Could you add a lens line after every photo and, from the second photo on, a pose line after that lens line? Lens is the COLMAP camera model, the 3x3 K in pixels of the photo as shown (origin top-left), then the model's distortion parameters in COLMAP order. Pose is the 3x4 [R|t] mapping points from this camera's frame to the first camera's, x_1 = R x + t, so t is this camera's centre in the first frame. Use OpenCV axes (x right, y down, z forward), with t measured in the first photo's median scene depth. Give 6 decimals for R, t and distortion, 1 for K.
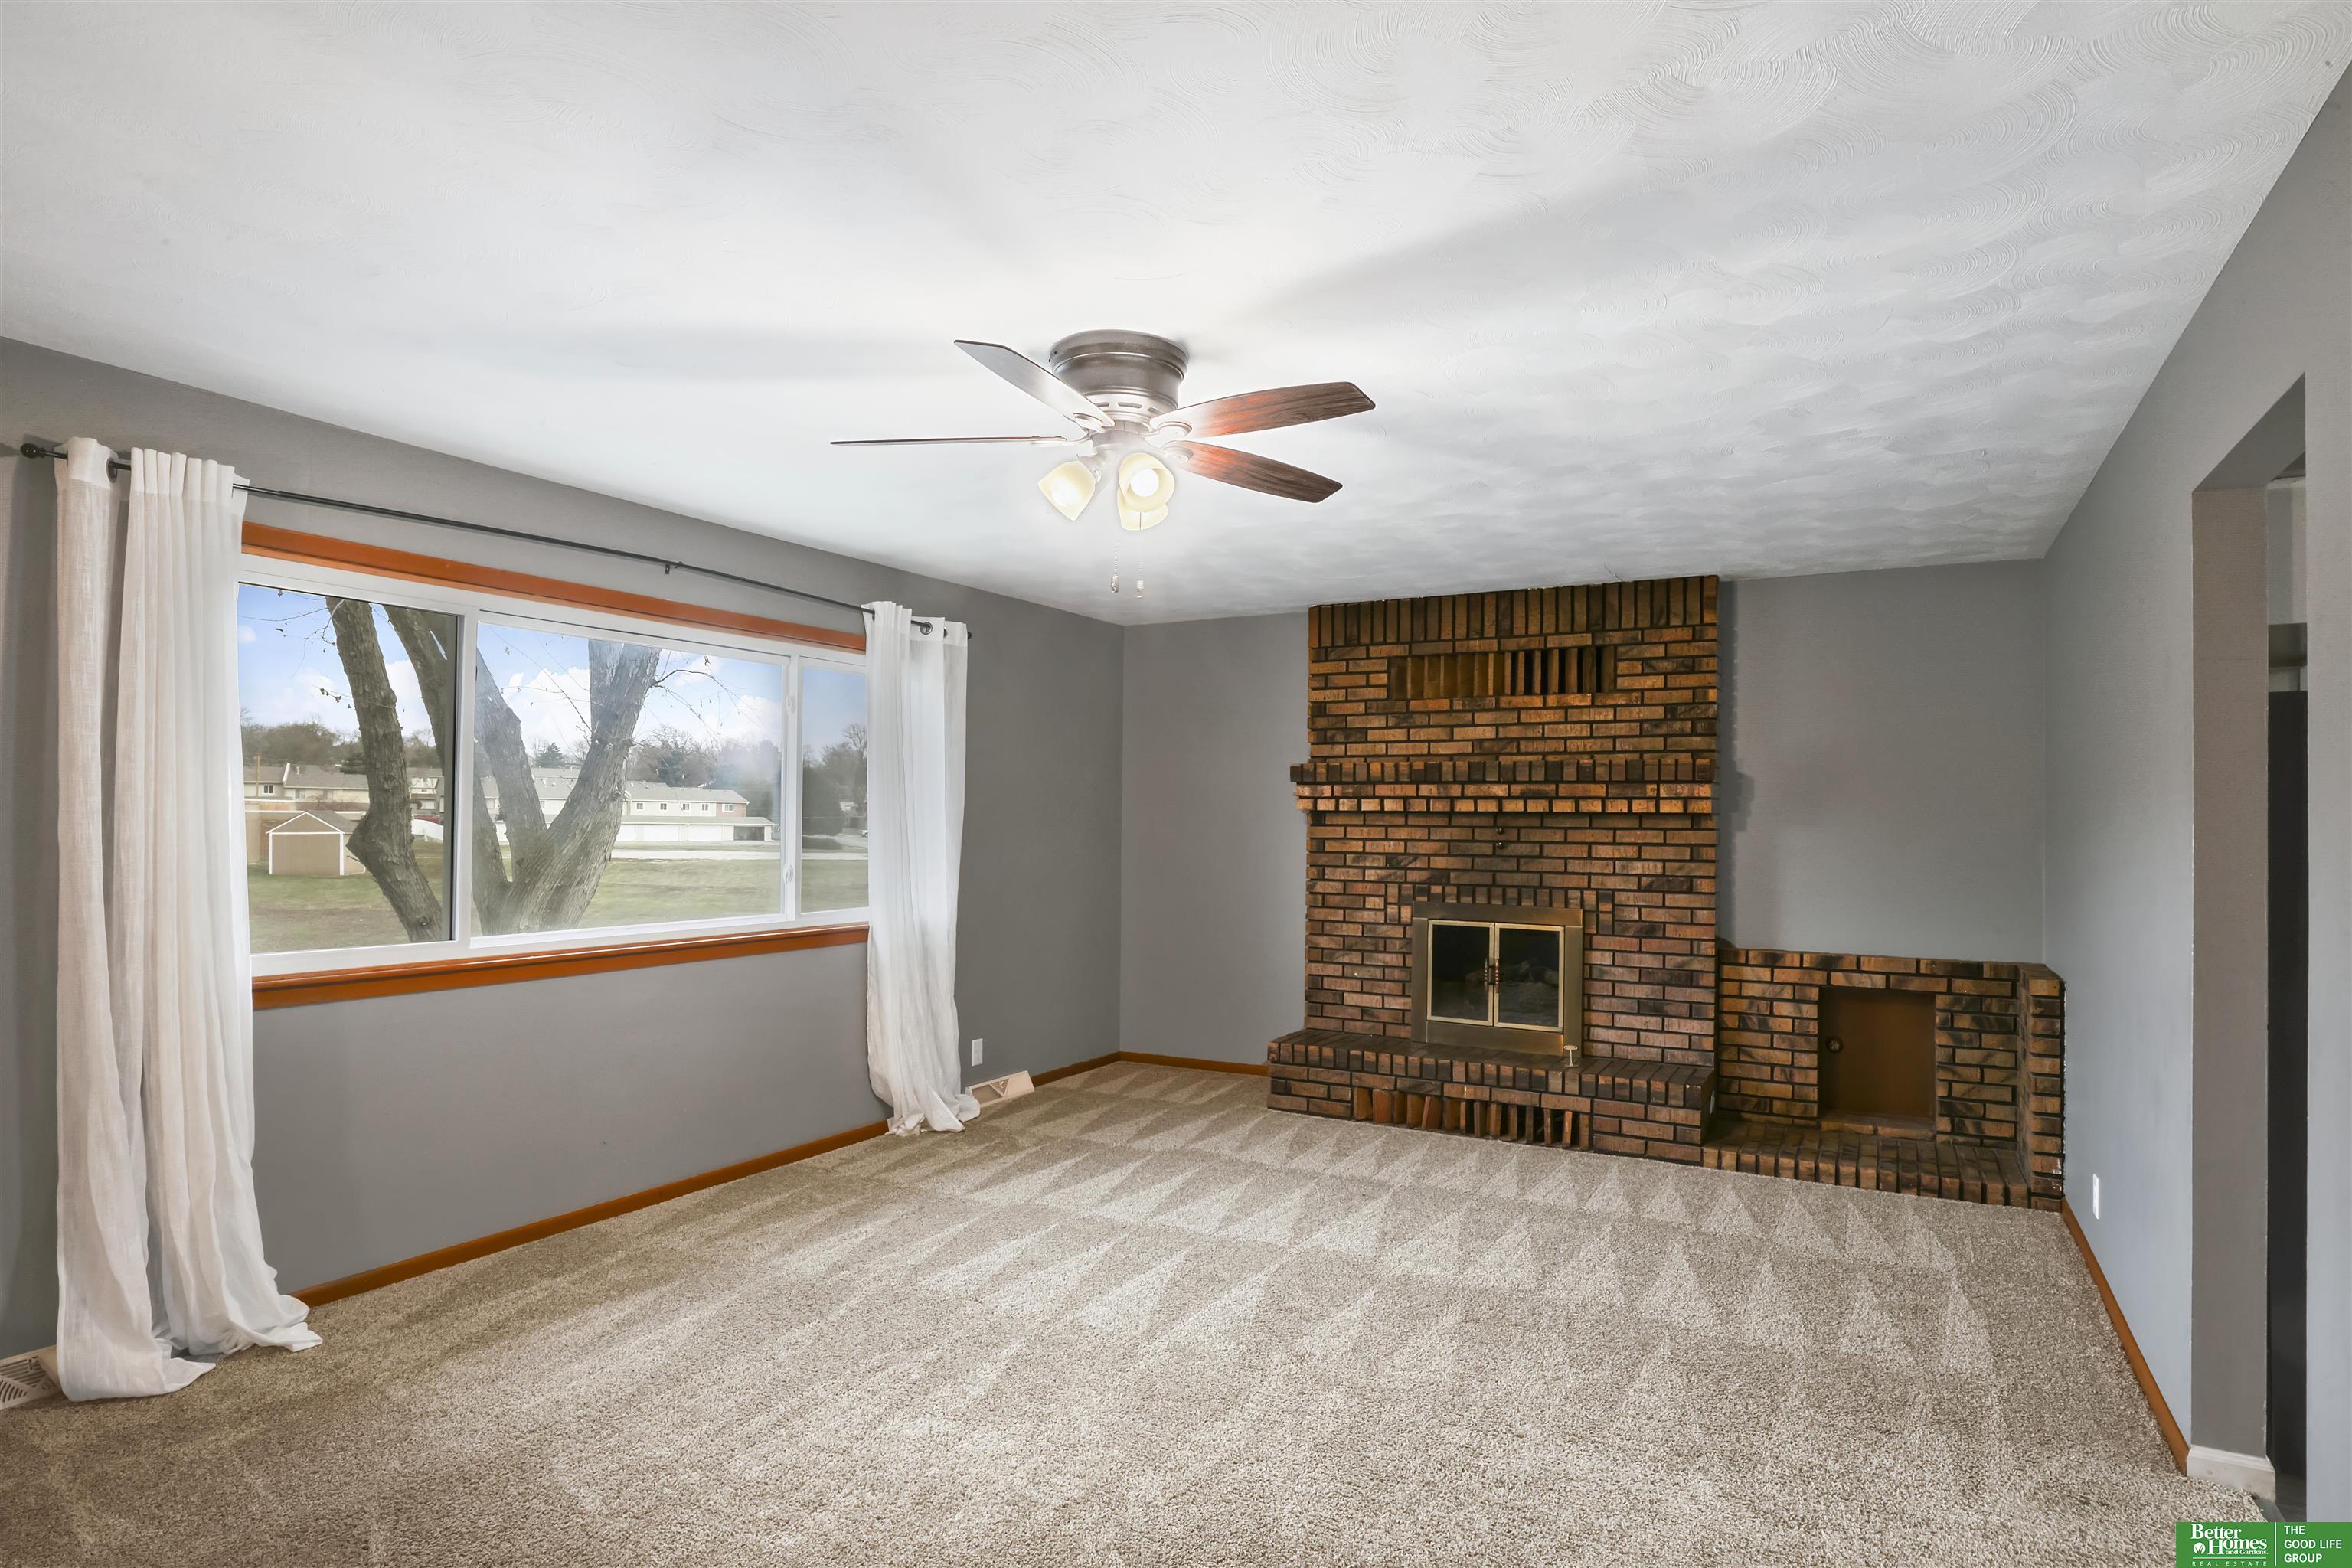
lens RADIAL K [[1249.9, 0, 1175.3], [0, 1249.9, 786.3], [0, 0, 1]] dist [-0.012798, 0.003717]
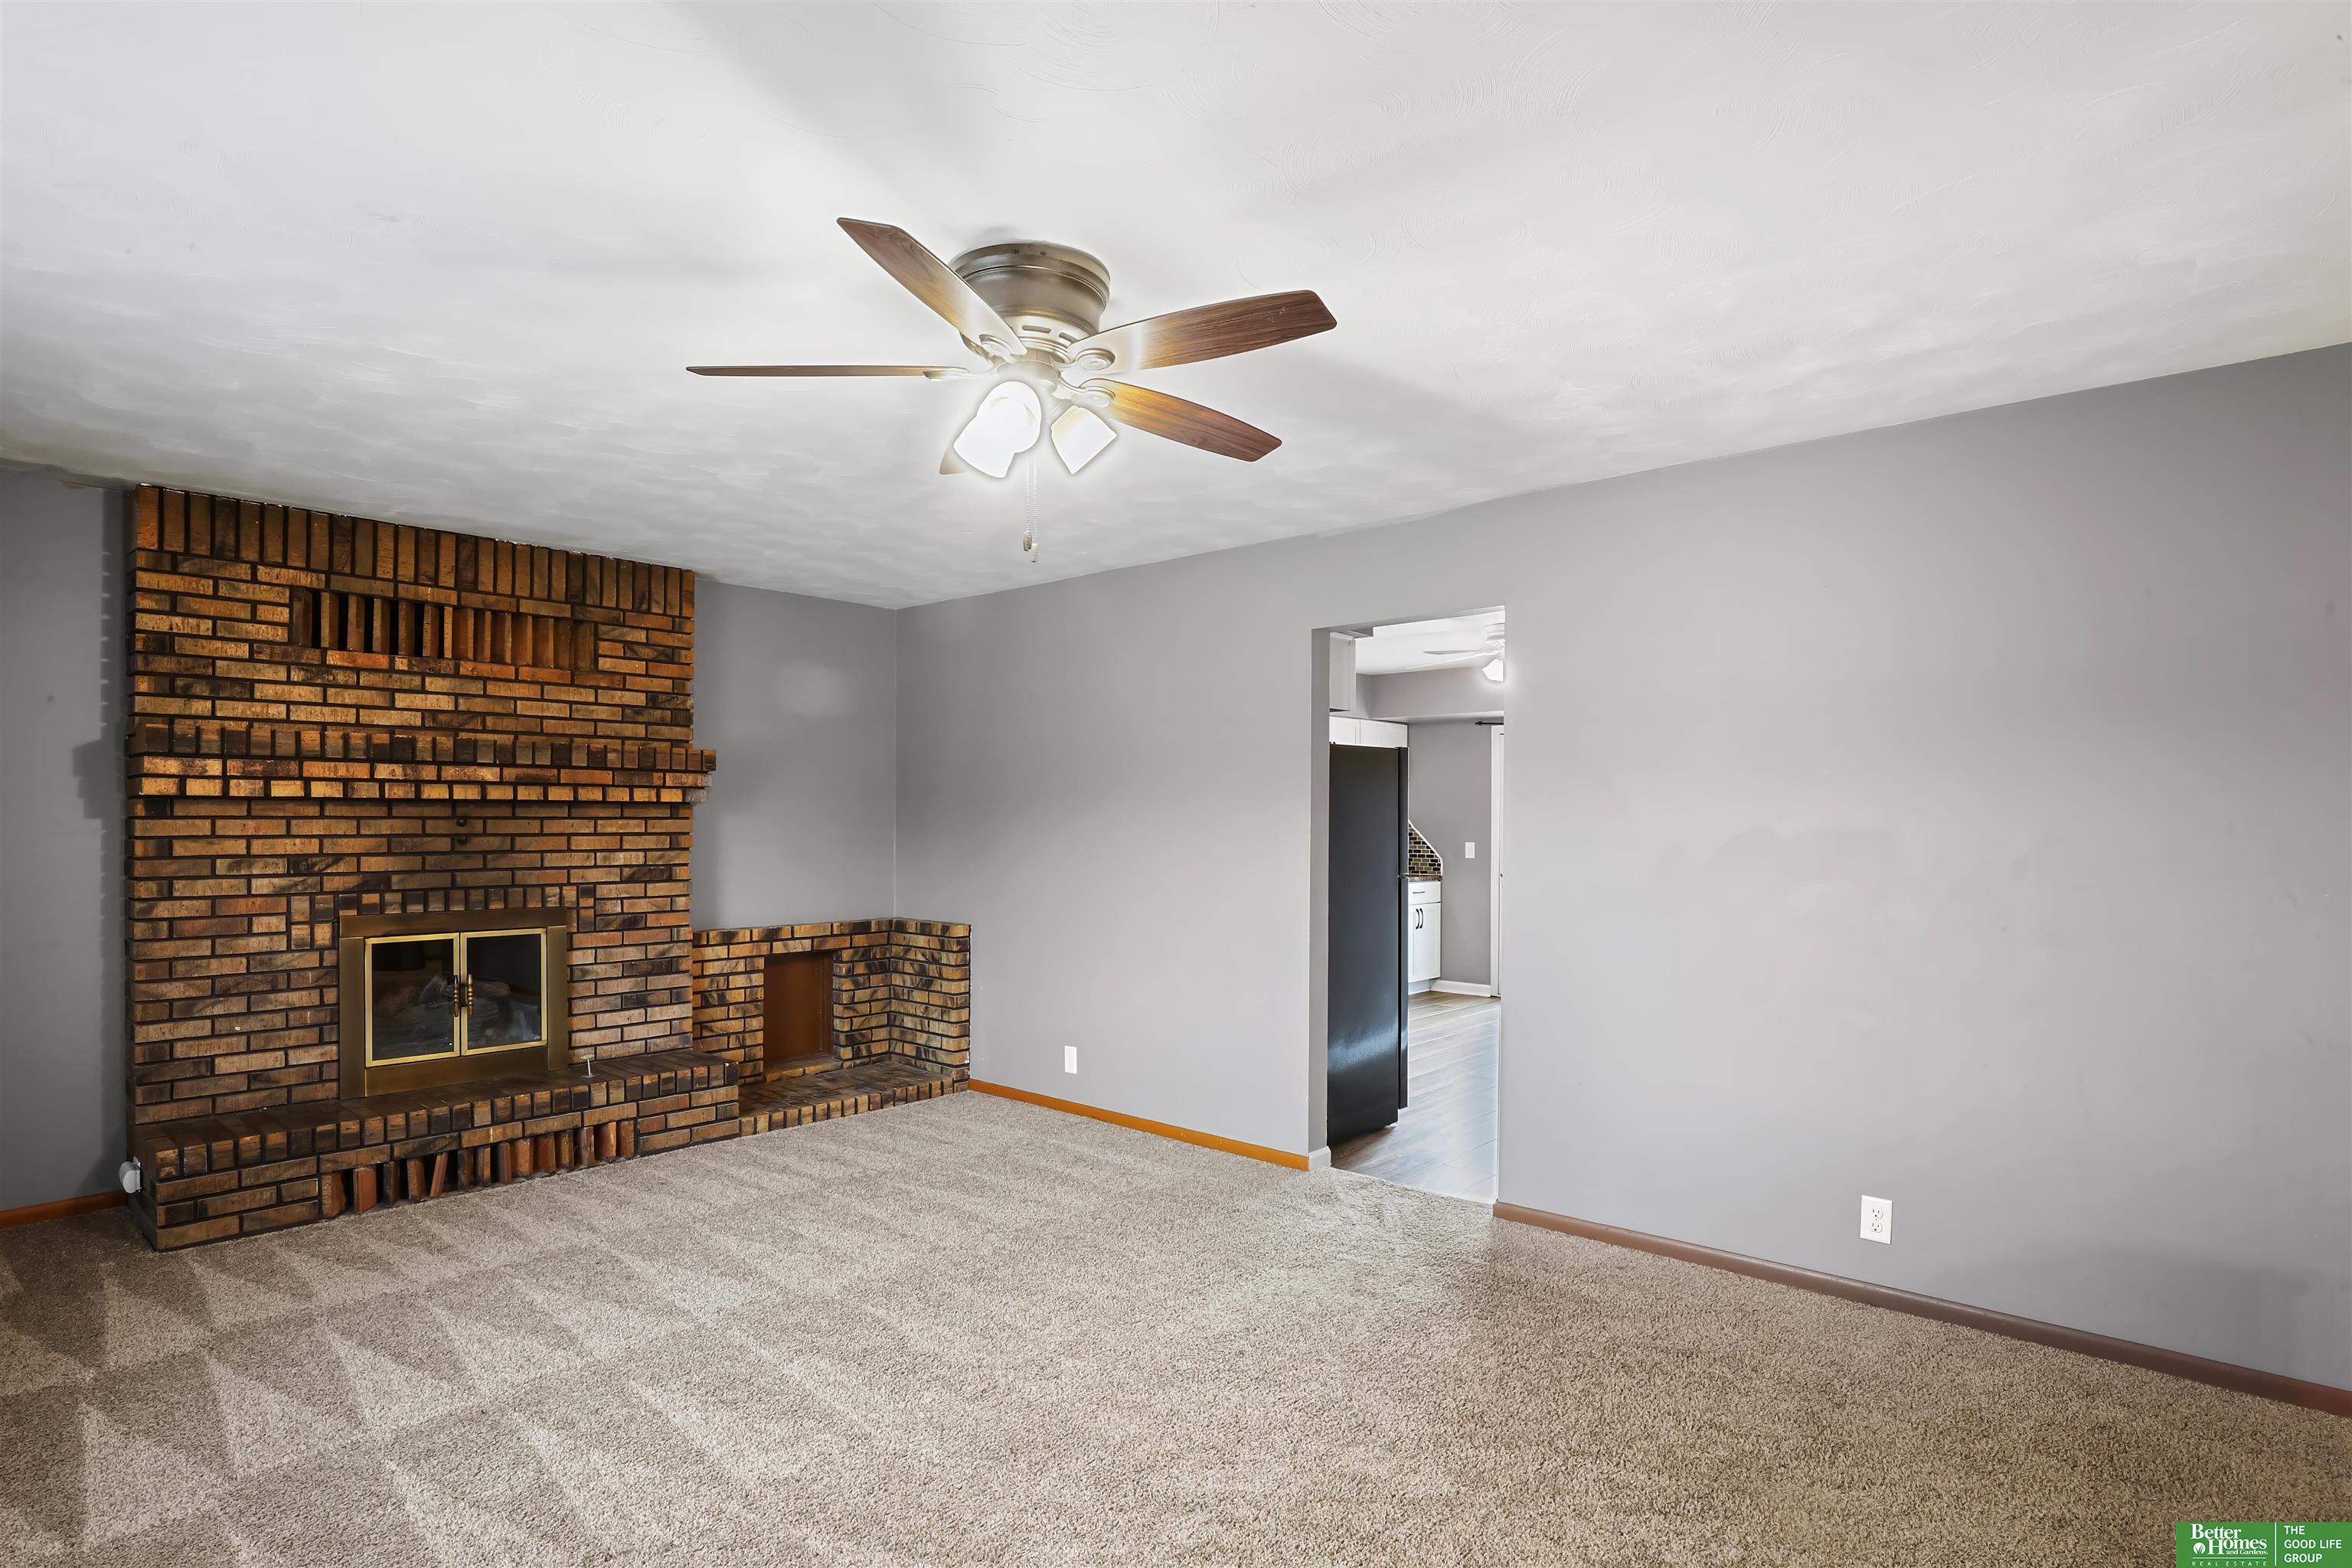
lens RADIAL K [[1239.7, 0, 1182.0], [0, 1239.7, 805.6], [0, 0, 1]] dist [-0.011555, 0.000722]
pose [[0.215302, -0.002538, 0.976544, -0.471914], [-0.031130, 0.999471, 0.009461, 0.001917], [-0.976051, -0.032437, 0.215109, 0.375554]]
